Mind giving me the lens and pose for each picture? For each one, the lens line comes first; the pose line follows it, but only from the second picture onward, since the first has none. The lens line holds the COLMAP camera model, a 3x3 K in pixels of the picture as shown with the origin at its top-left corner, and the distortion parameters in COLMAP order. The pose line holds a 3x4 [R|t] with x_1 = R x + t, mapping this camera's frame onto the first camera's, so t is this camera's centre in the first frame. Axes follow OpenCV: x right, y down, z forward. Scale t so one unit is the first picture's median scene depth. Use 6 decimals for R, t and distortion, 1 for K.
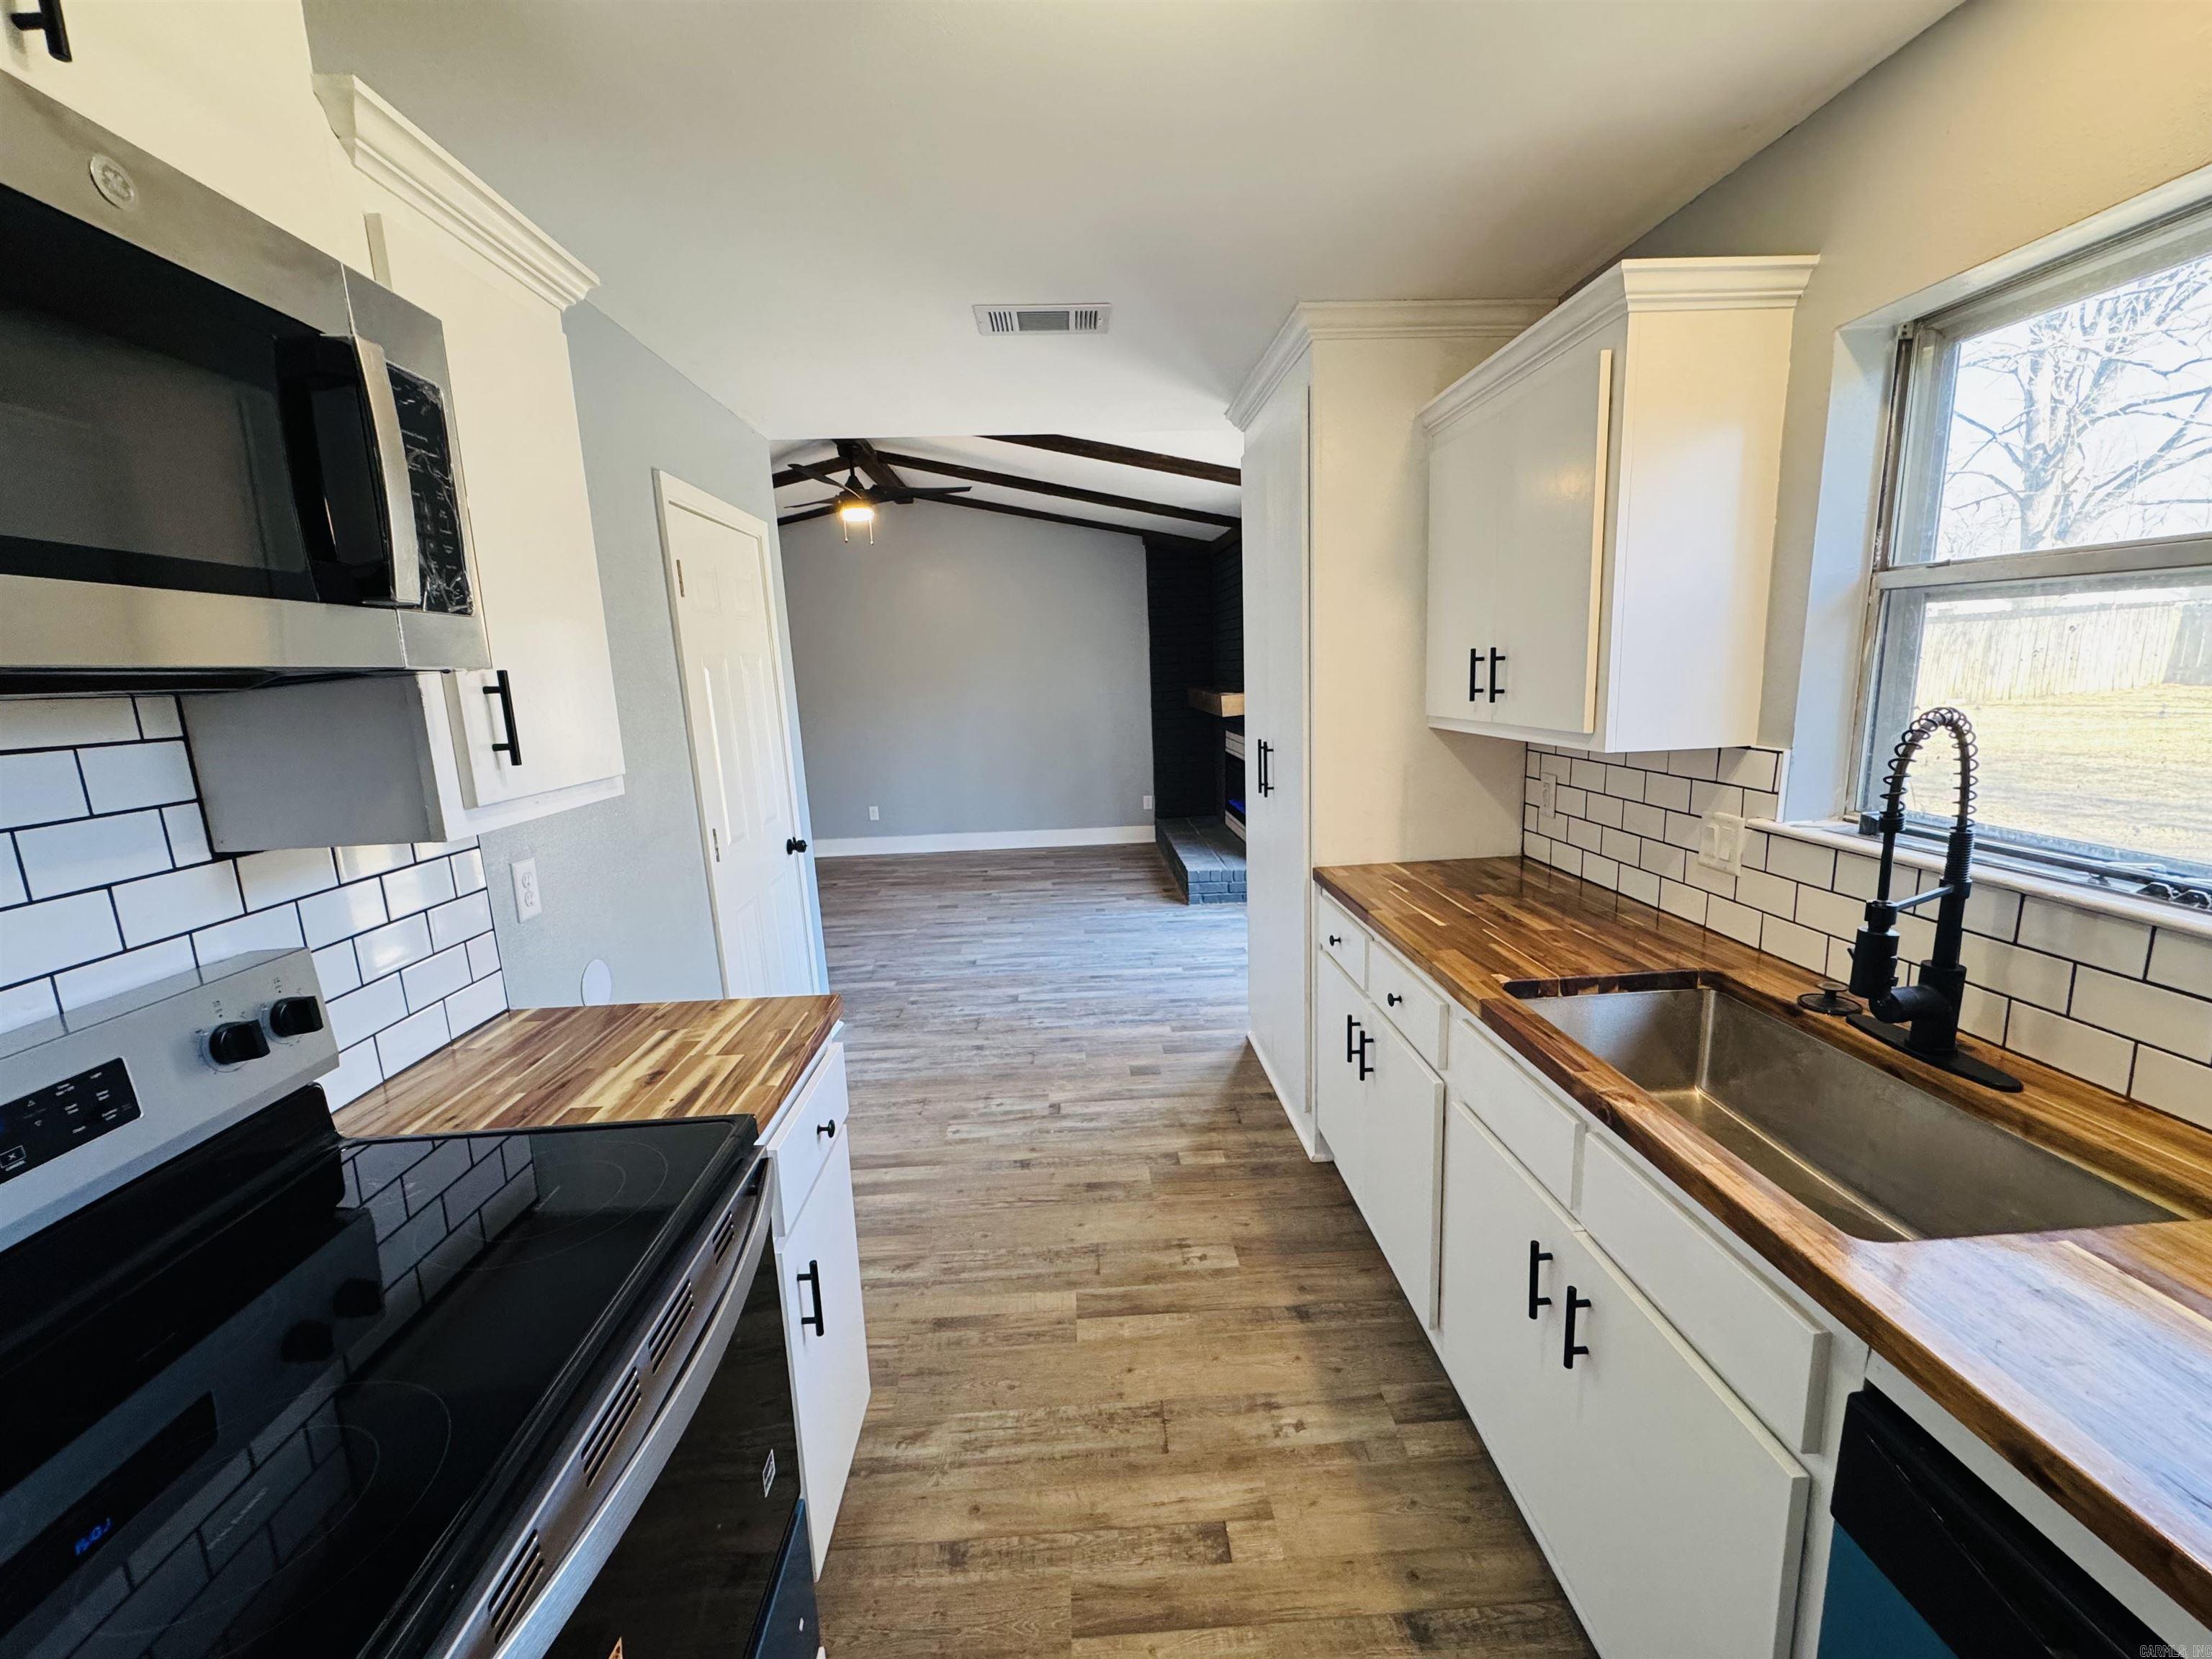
lens RADIAL K [[880.6, 0, 1101.2], [0, 880.6, 831.6], [0, 0, 1]] dist [-0.001841, 0.000705]
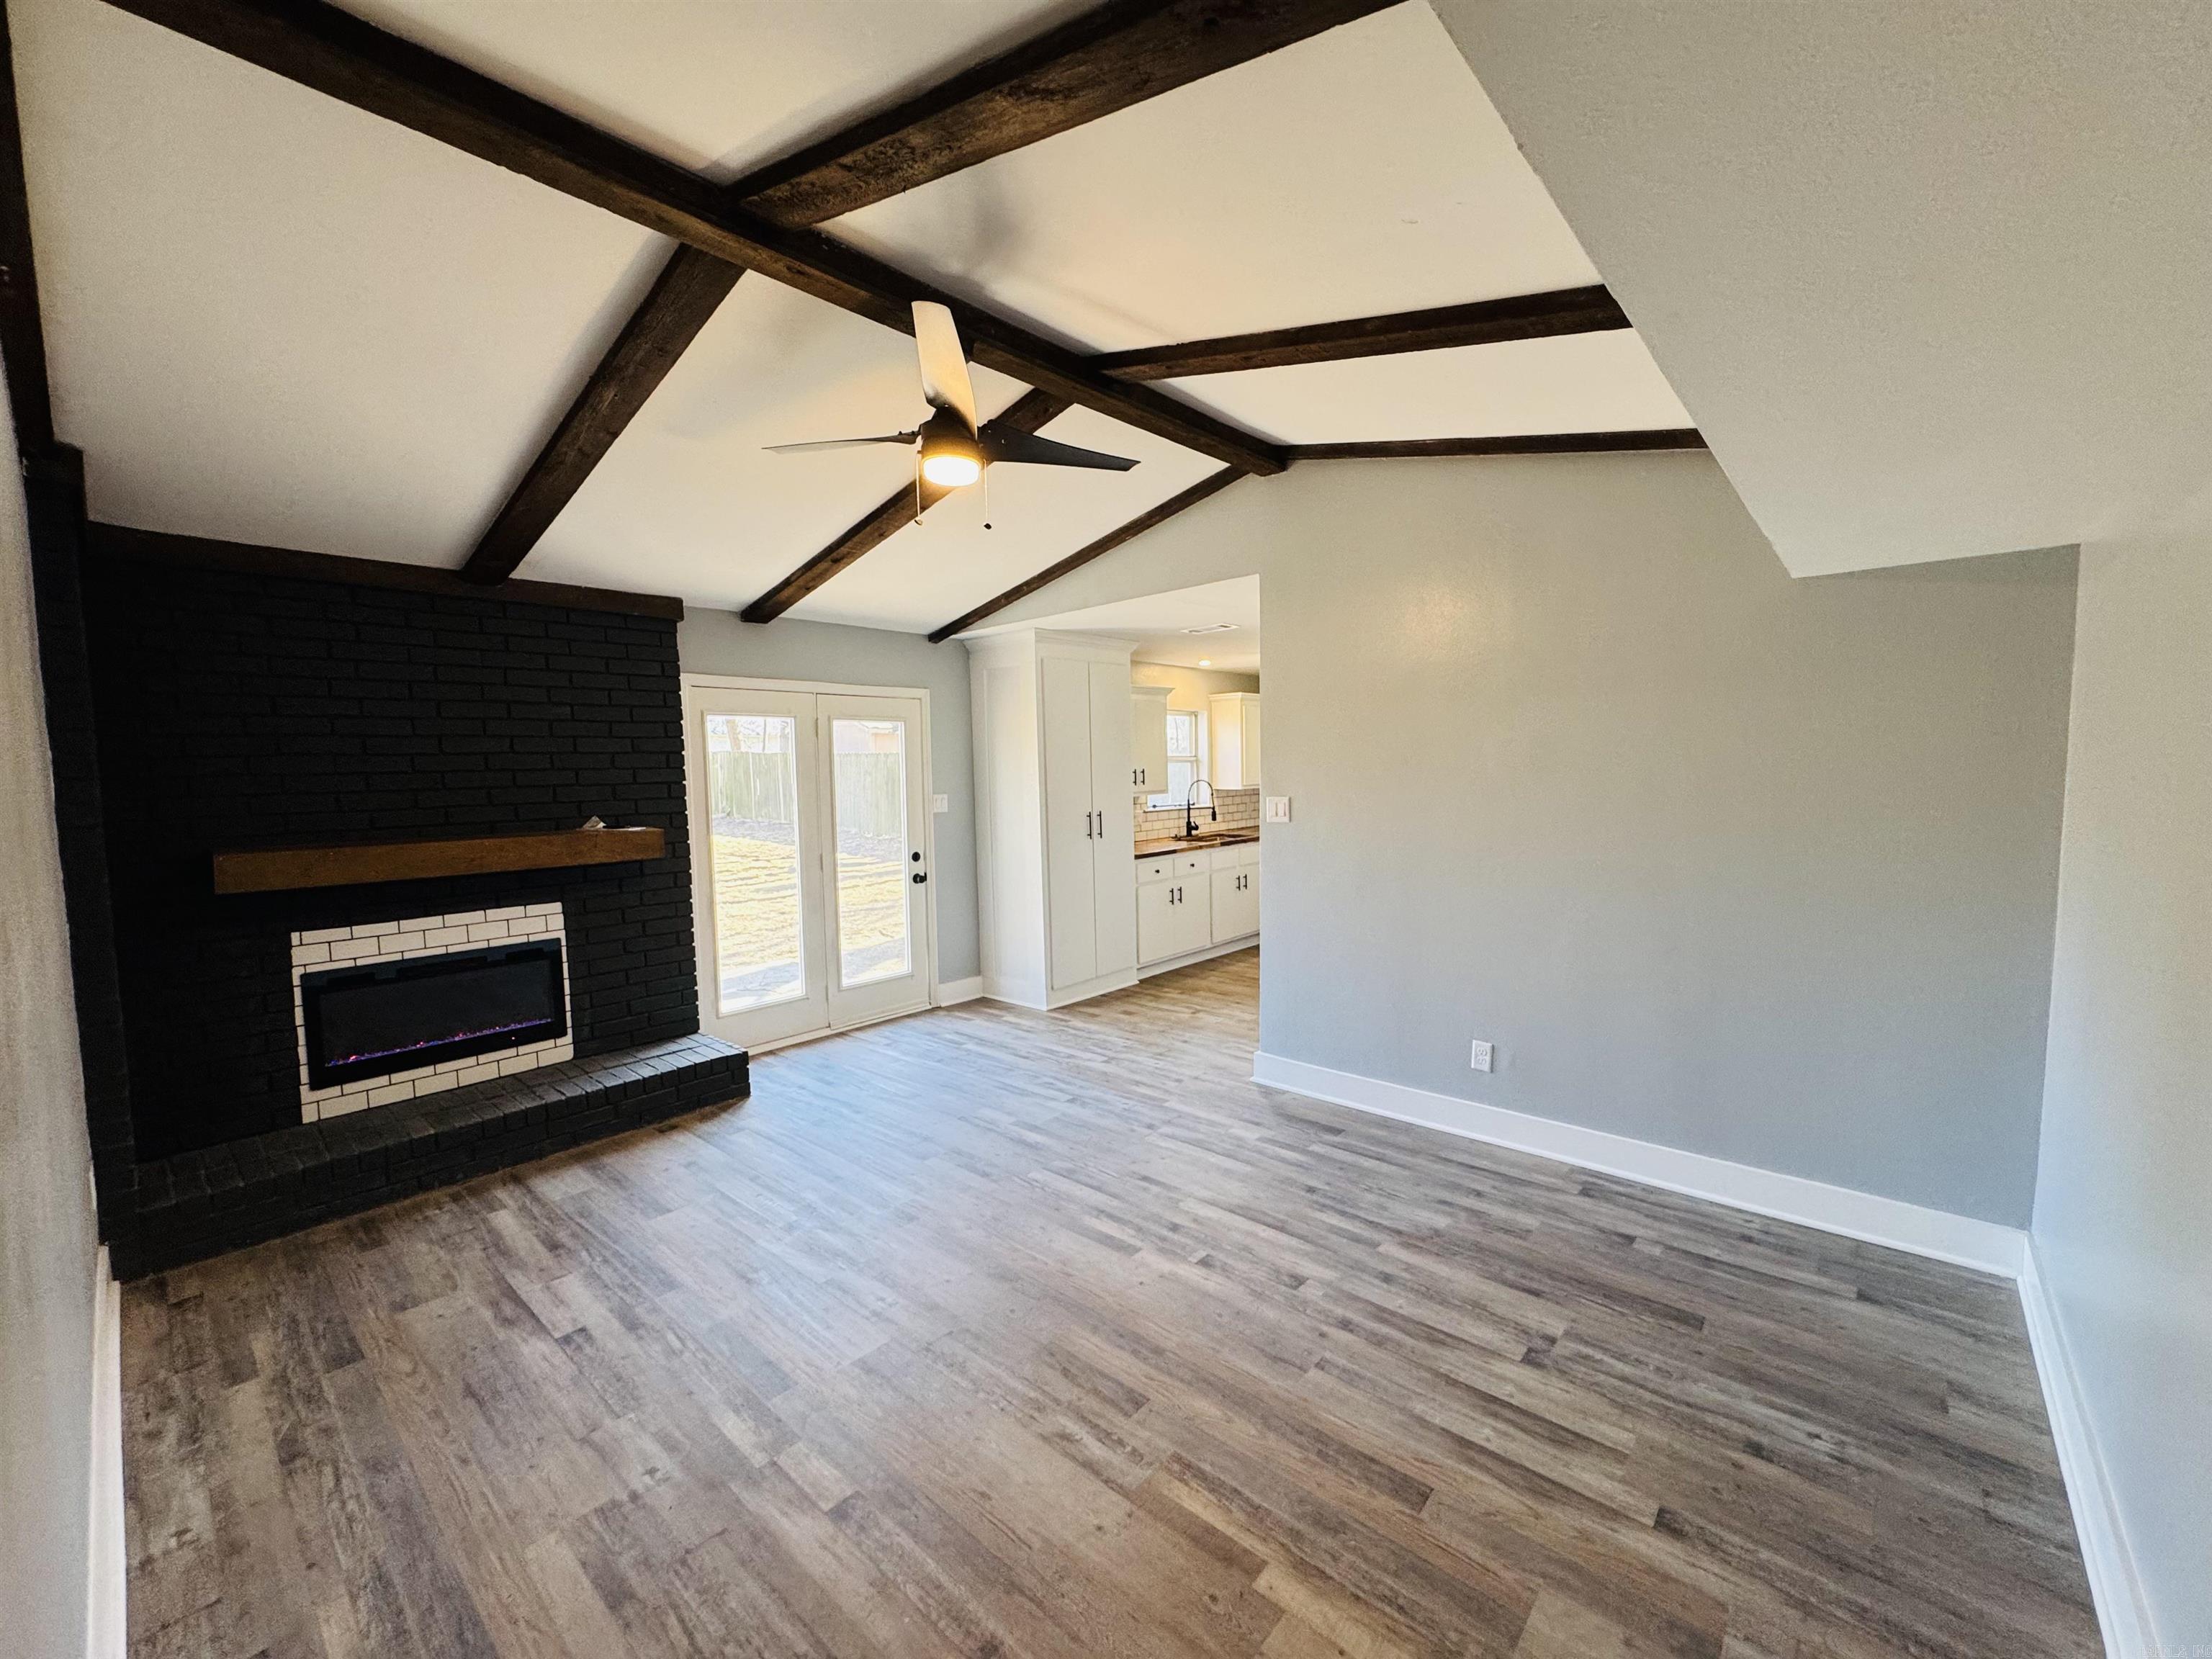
lens RADIAL K [[880.6, 0, 1115.3], [0, 880.6, 834.2], [0, 0, 1]] dist [-0.001841, 0.000705]
pose [[-0.720197, 0.005046, 0.693752, -0.855573], [0.180497, 0.966901, 0.180344, -0.281176], [-0.669879, 0.255104, -0.697269, 1.644572]]
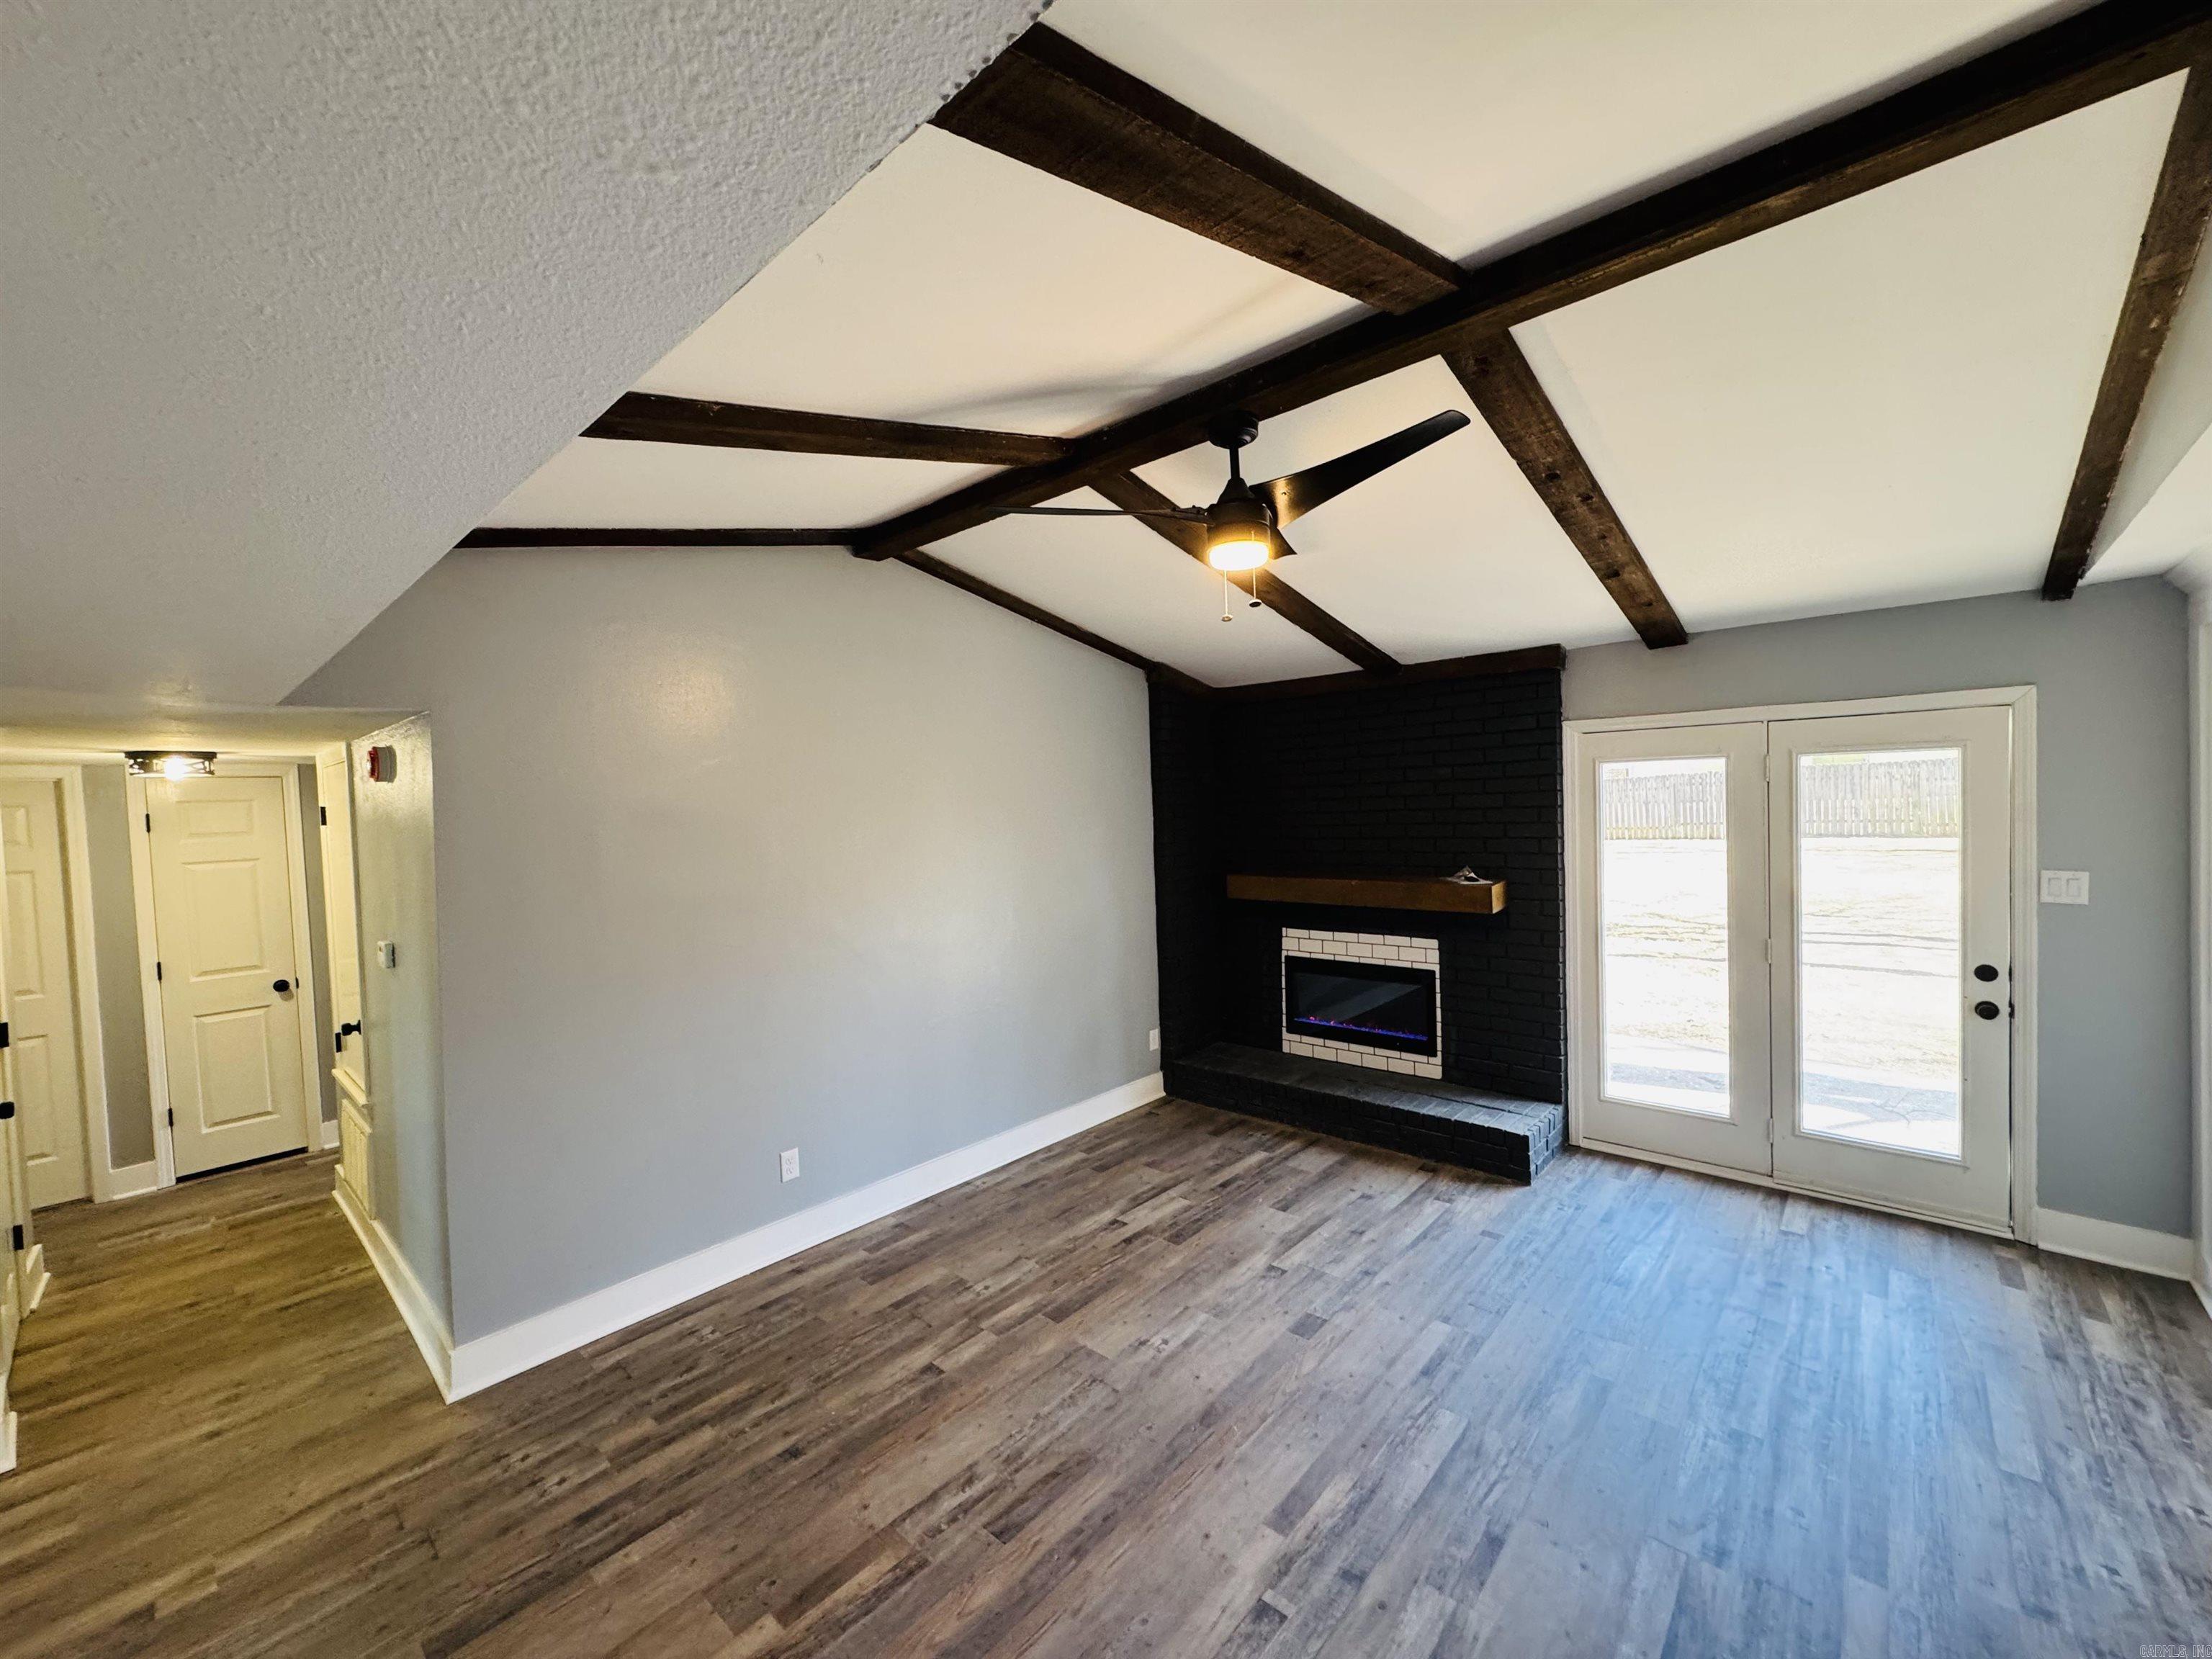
lens RADIAL K [[880.6, 0, 1091.3], [0, 880.6, 835.9], [0, 0, 1]] dist [-0.001841, 0.000705]
pose [[0.703897, -0.008590, 0.710250, -0.830639], [0.139095, 0.982234, -0.125971, -0.194499], [-0.696550, 0.187463, 0.692586, 0.920070]]
